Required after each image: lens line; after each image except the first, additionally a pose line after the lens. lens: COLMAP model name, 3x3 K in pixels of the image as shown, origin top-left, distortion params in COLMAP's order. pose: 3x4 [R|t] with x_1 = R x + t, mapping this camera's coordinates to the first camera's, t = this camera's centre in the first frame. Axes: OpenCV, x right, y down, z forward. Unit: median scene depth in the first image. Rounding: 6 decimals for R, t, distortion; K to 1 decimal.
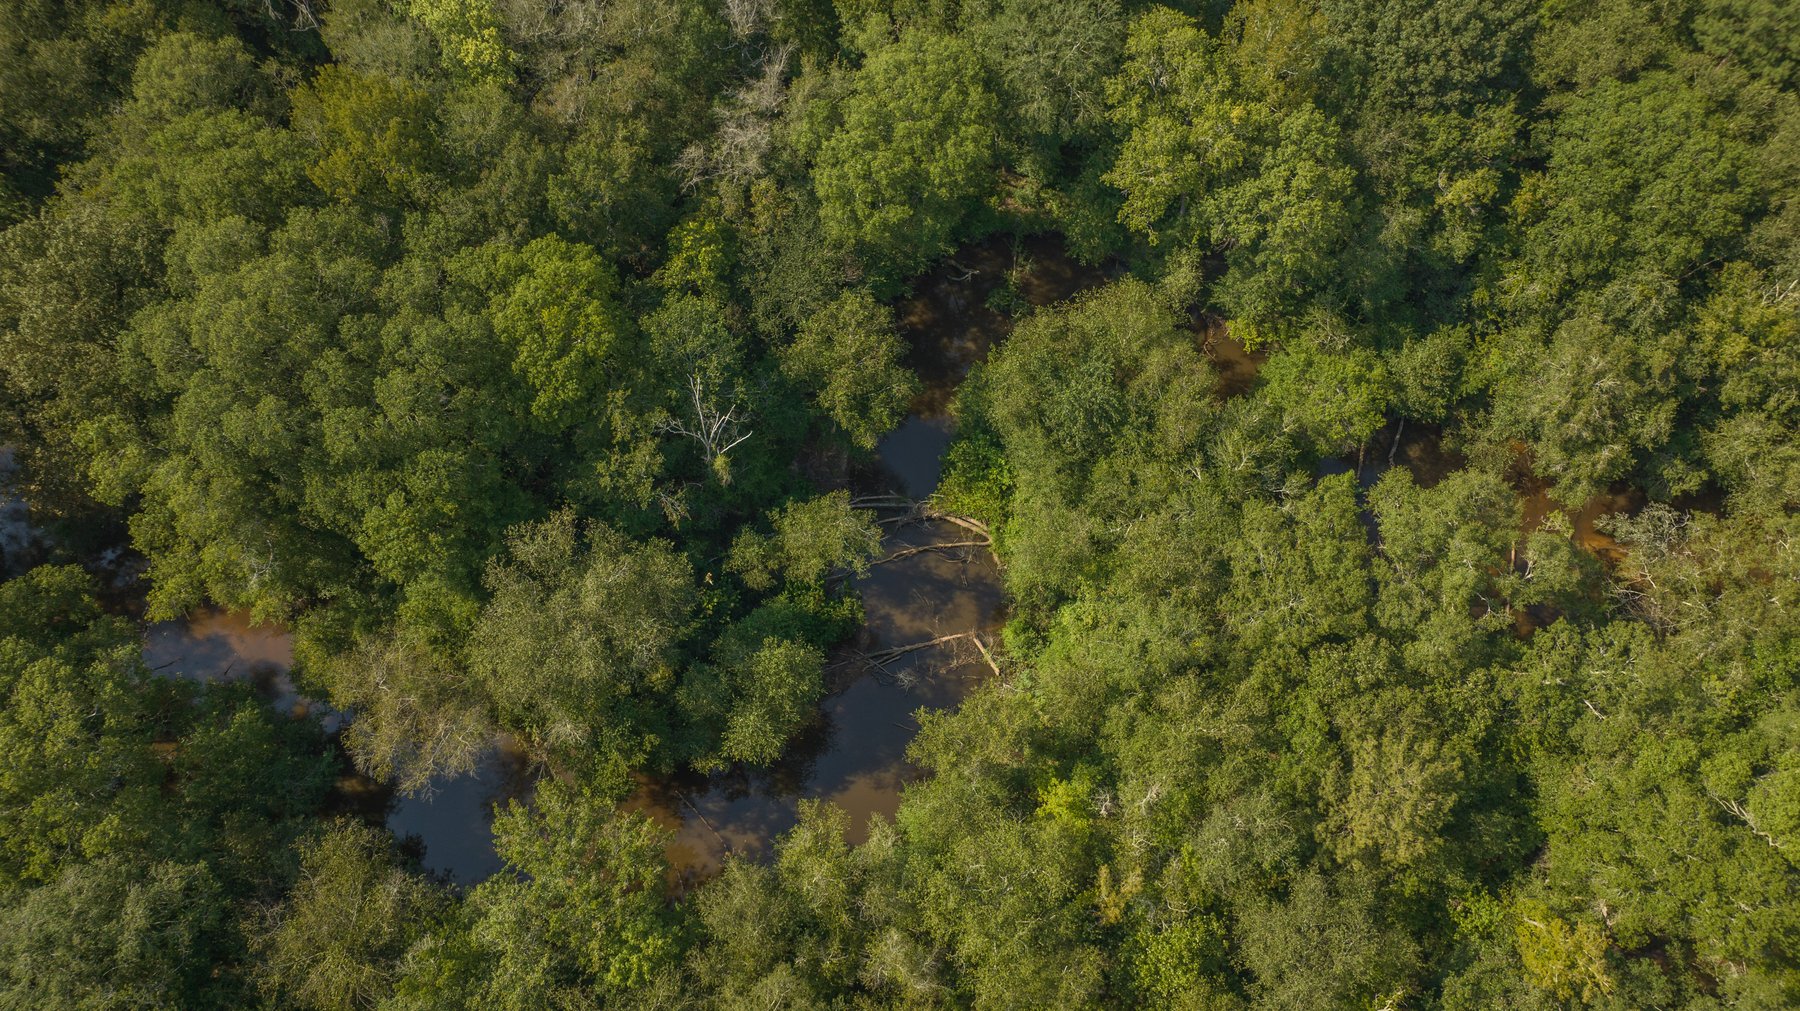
lens RADIAL K [[1214.0, 0, 926.6], [0, 1214.0, 503.4], [0, 0, 1]] dist [-0.050175, 0.051781]
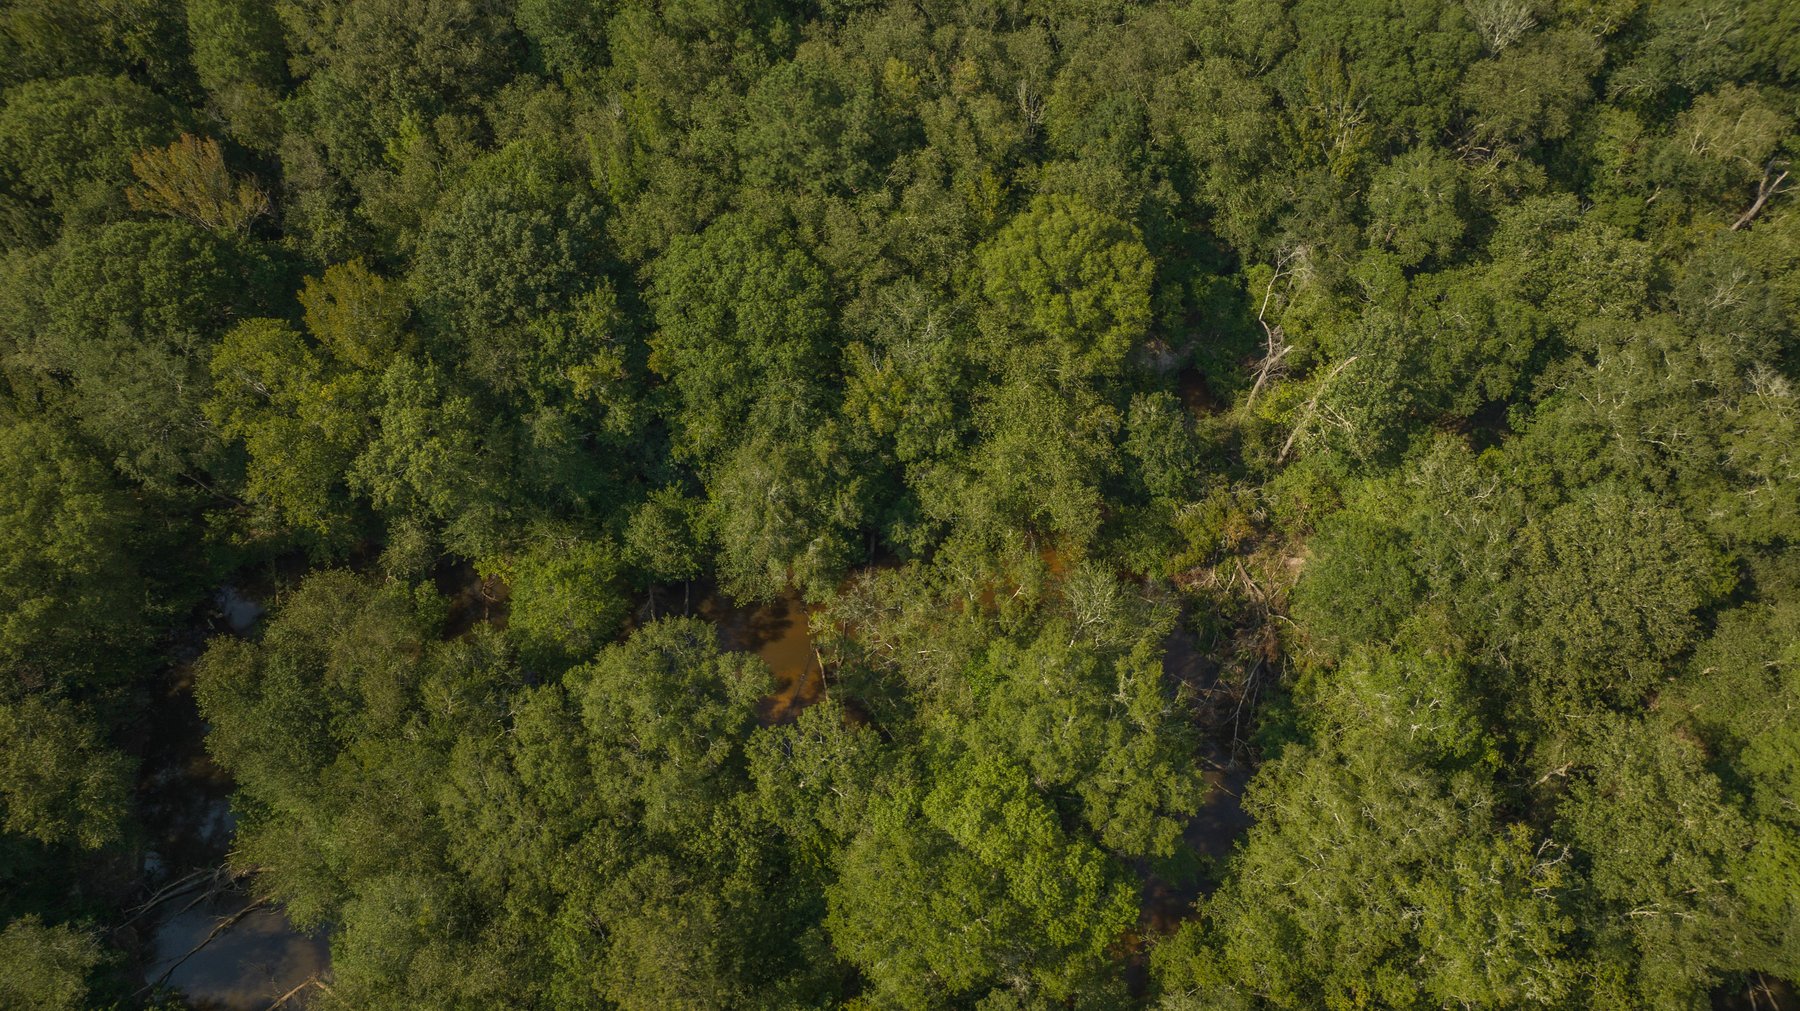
lens RADIAL K [[1214.0, 0, 926.6], [0, 1214.0, 503.4], [0, 0, 1]] dist [-0.050175, 0.051781]
pose [[0.898190, -0.375945, 0.227859, 0.444109], [0.410695, 0.902469, -0.129922, 0.104554], [-0.156792, 0.210275, 0.964987, -0.046624]]
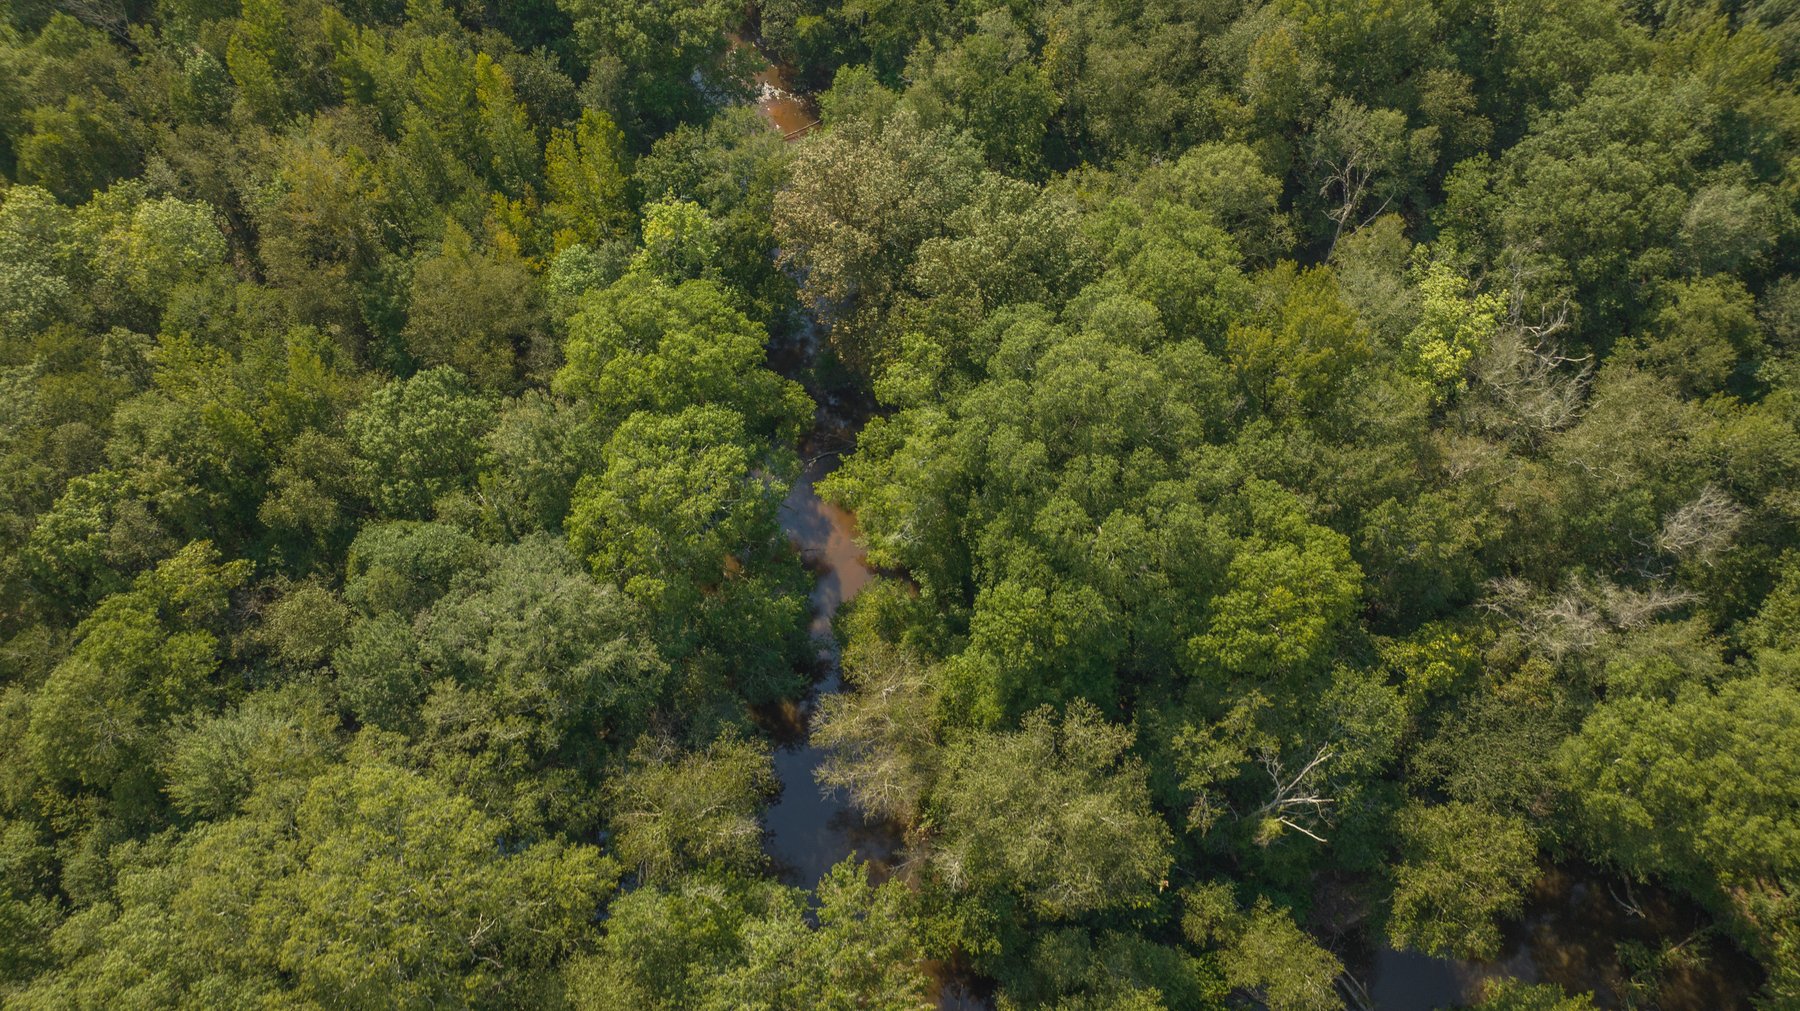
lens RADIAL K [[1214.0, 0, 926.6], [0, 1214.0, 503.4], [0, 0, 1]] dist [-0.050175, 0.051781]
pose [[0.560654, 0.734299, -0.382716, -0.149384], [-0.776609, 0.626656, 0.064655, -0.043064], [0.287308, 0.260972, 0.921601, 0.013465]]
